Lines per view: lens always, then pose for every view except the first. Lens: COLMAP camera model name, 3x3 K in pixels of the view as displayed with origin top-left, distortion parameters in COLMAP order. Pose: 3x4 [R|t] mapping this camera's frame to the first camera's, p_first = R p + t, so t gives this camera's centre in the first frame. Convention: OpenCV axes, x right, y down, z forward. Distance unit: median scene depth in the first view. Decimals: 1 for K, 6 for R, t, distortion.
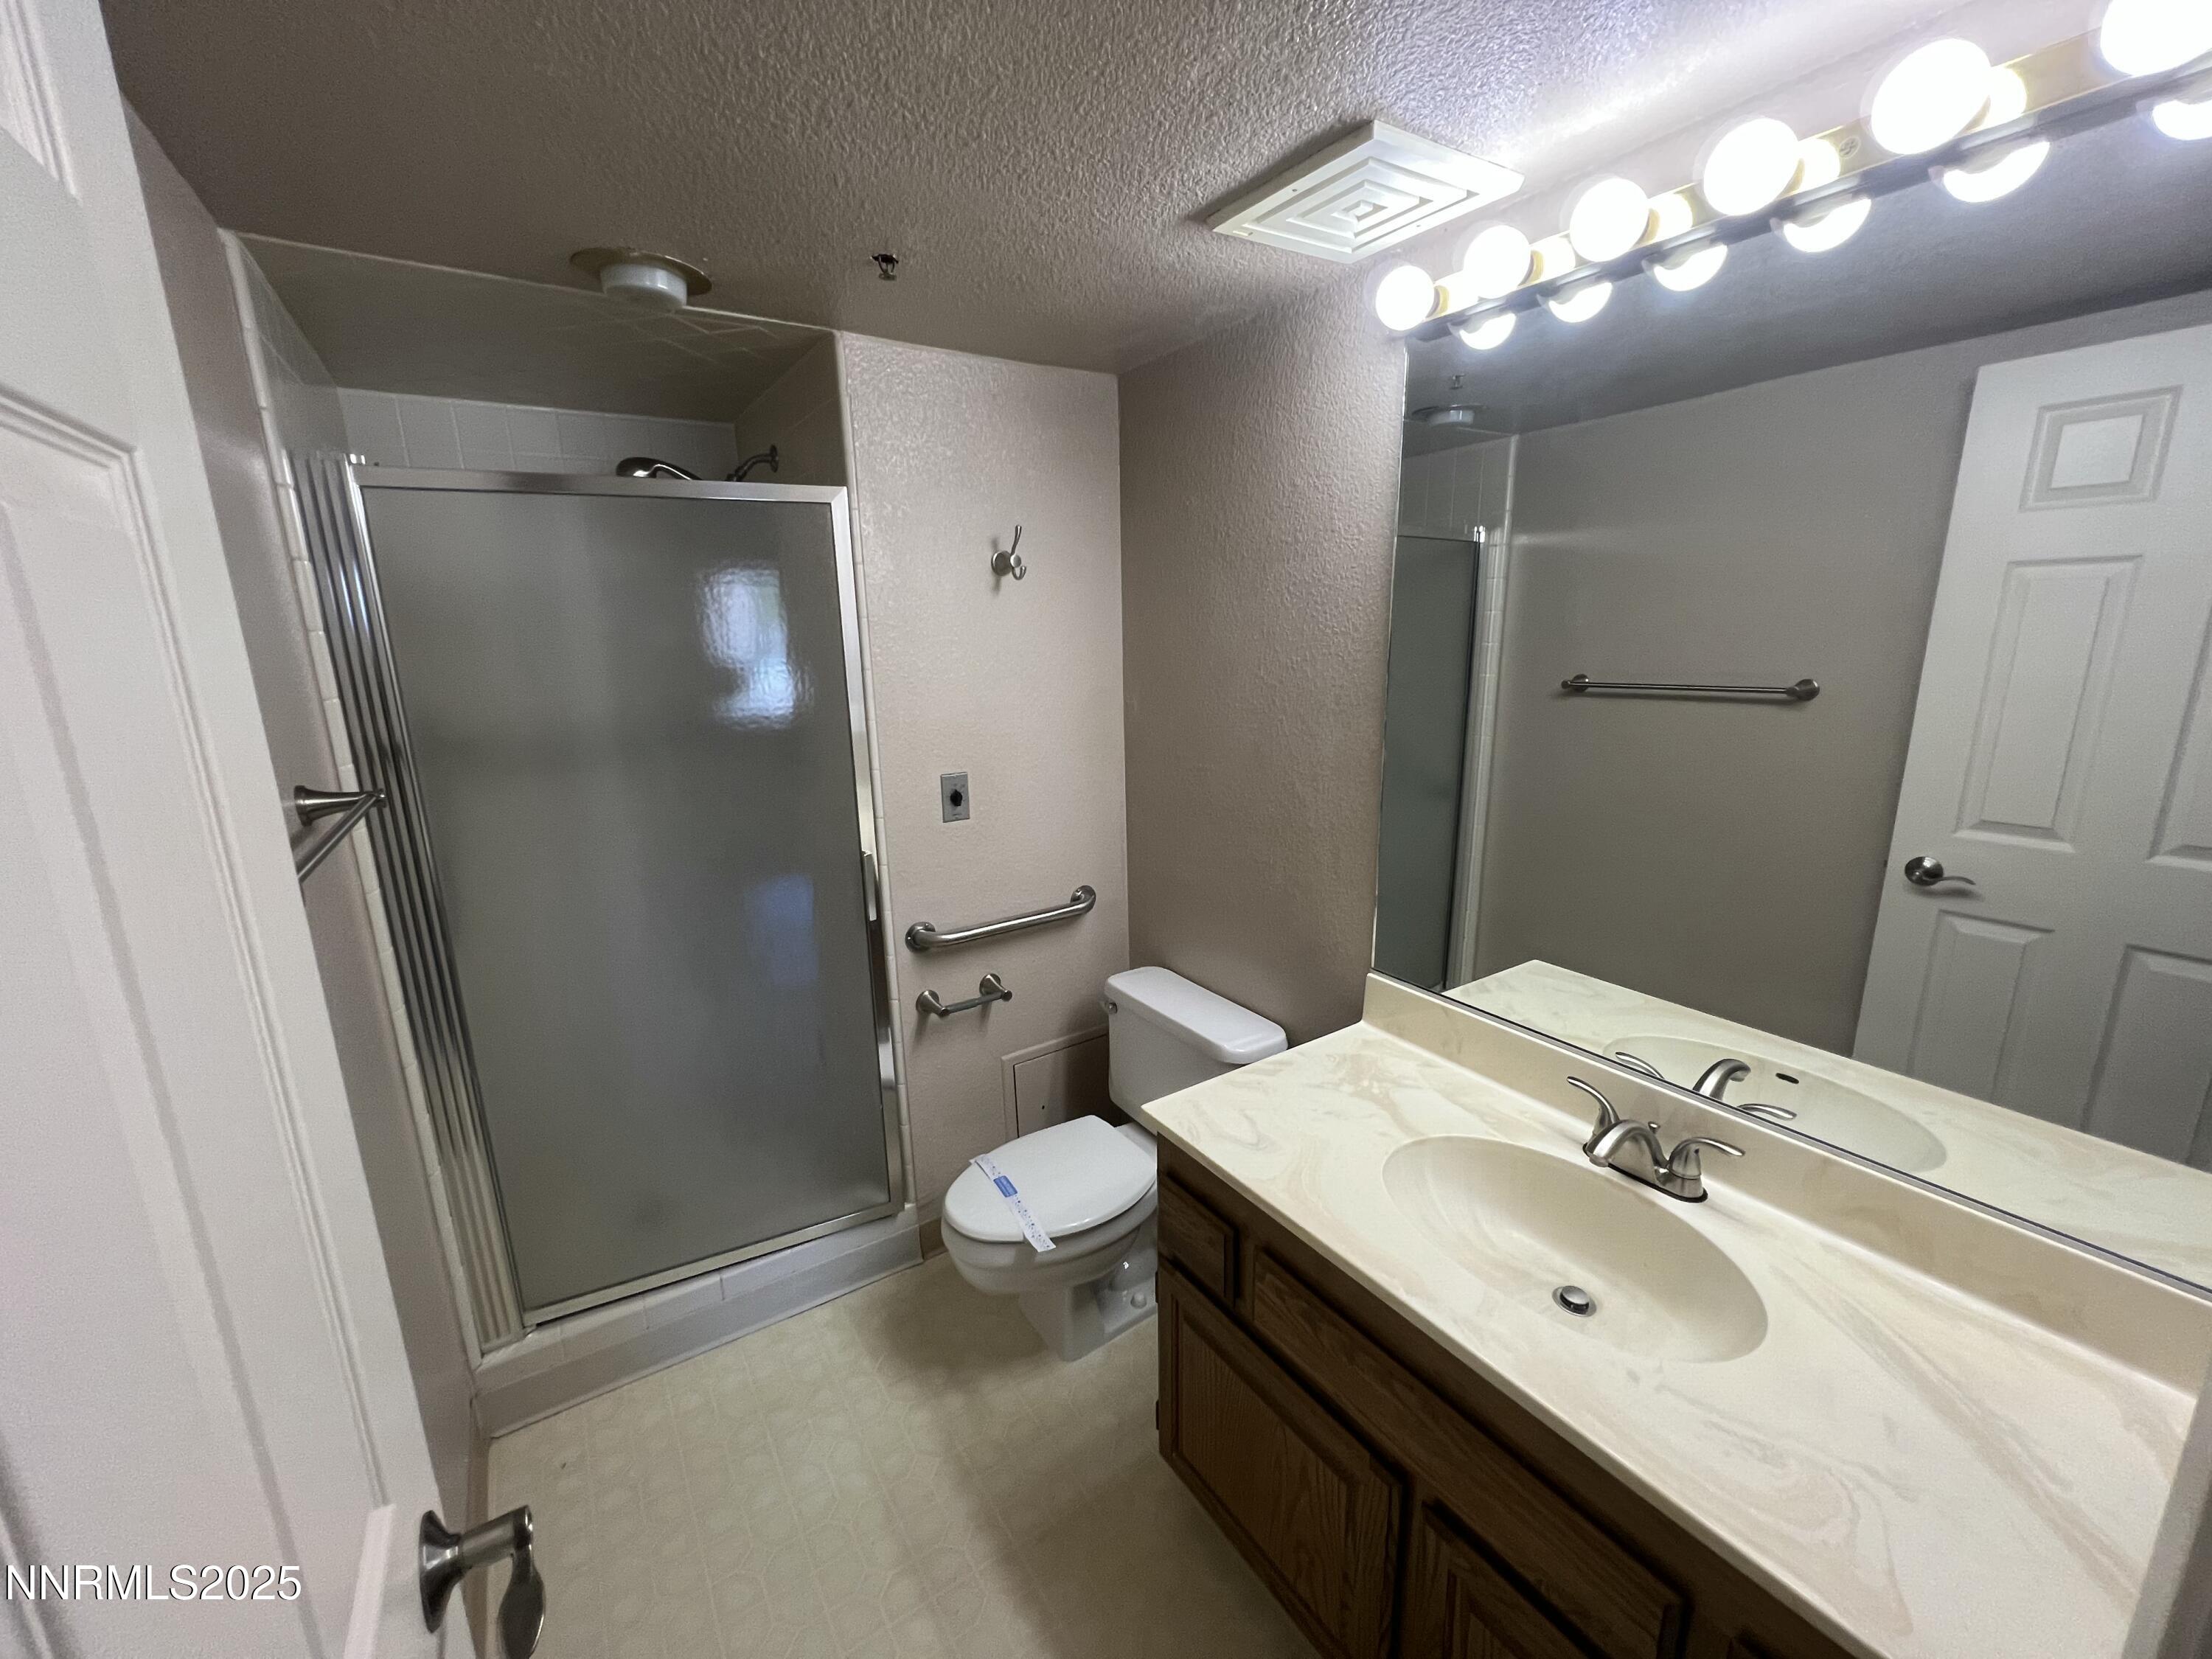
lens RADIAL K [[887.4, 0, 1103.0], [0, 887.4, 836.8], [0, 0, 1]] dist [-0.001499, 0.000219]
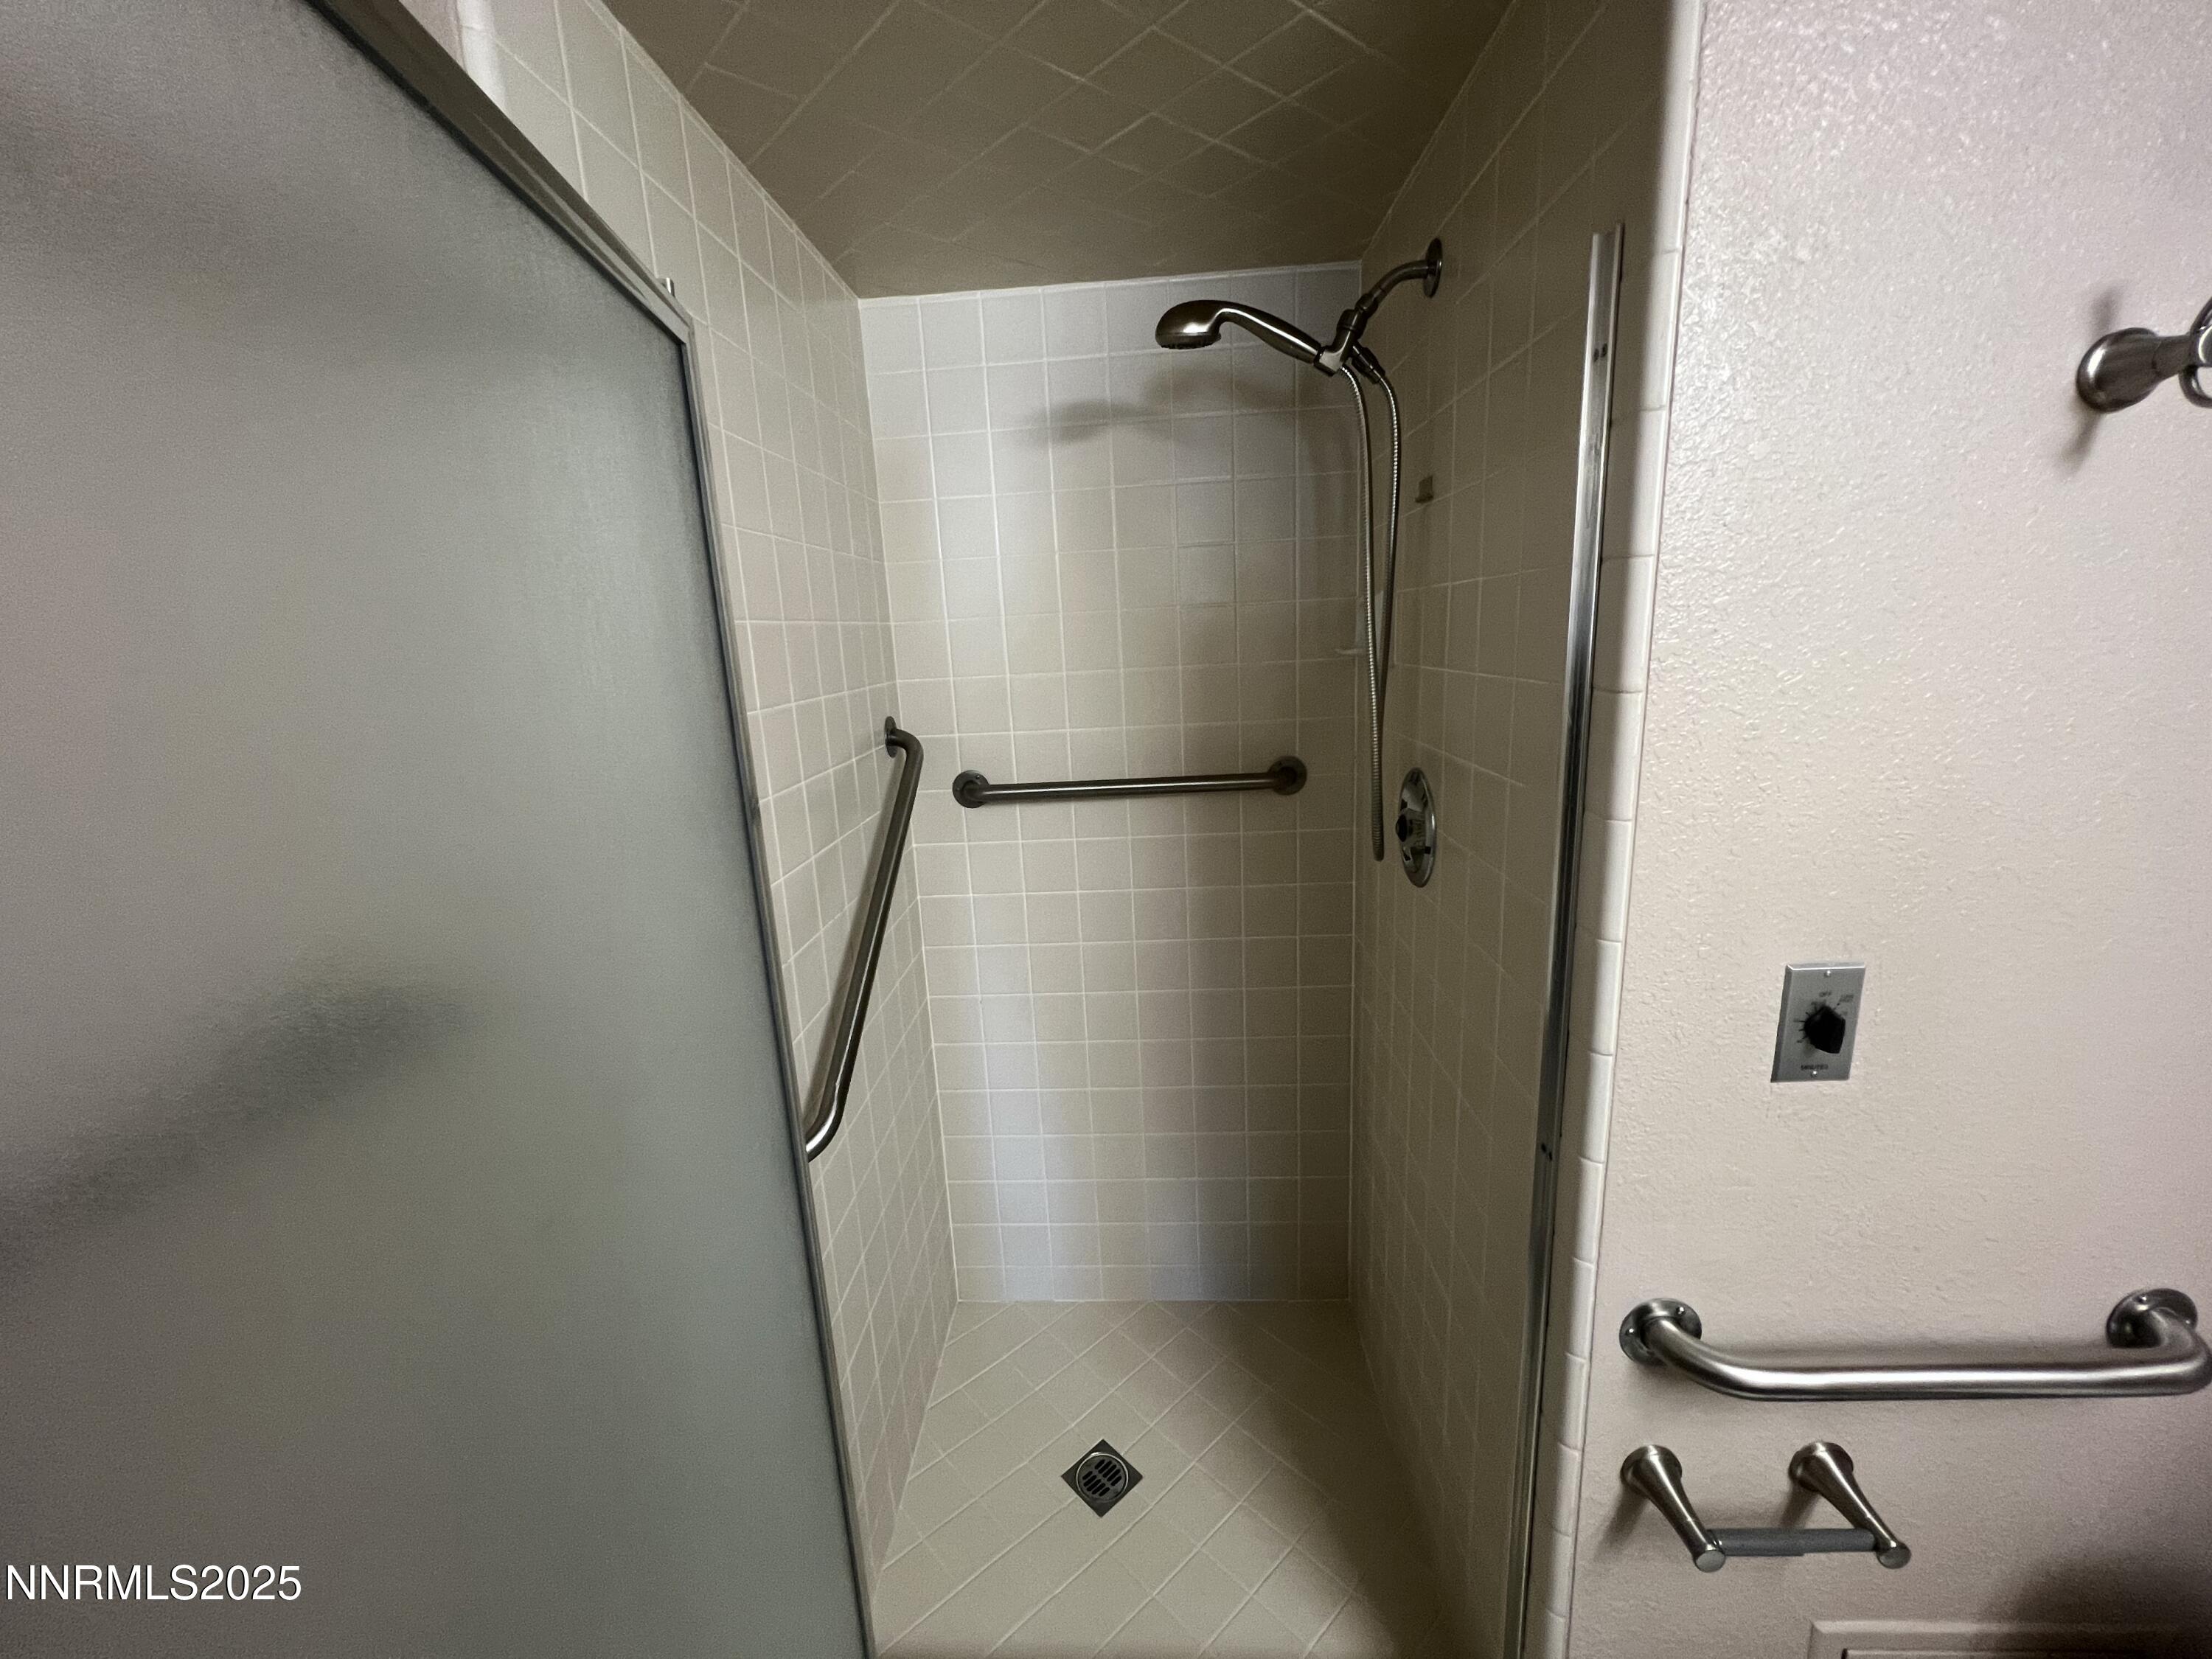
lens RADIAL K [[887.4, 0, 1101.1], [0, 887.4, 833.2], [0, 0, 1]] dist [-0.001499, 0.000219]
pose [[0.808158, 0.113542, -0.577918, -0.204339], [-0.105696, 0.993271, 0.047340, -0.111405], [0.579404, 0.022825, 0.814721, 0.506921]]
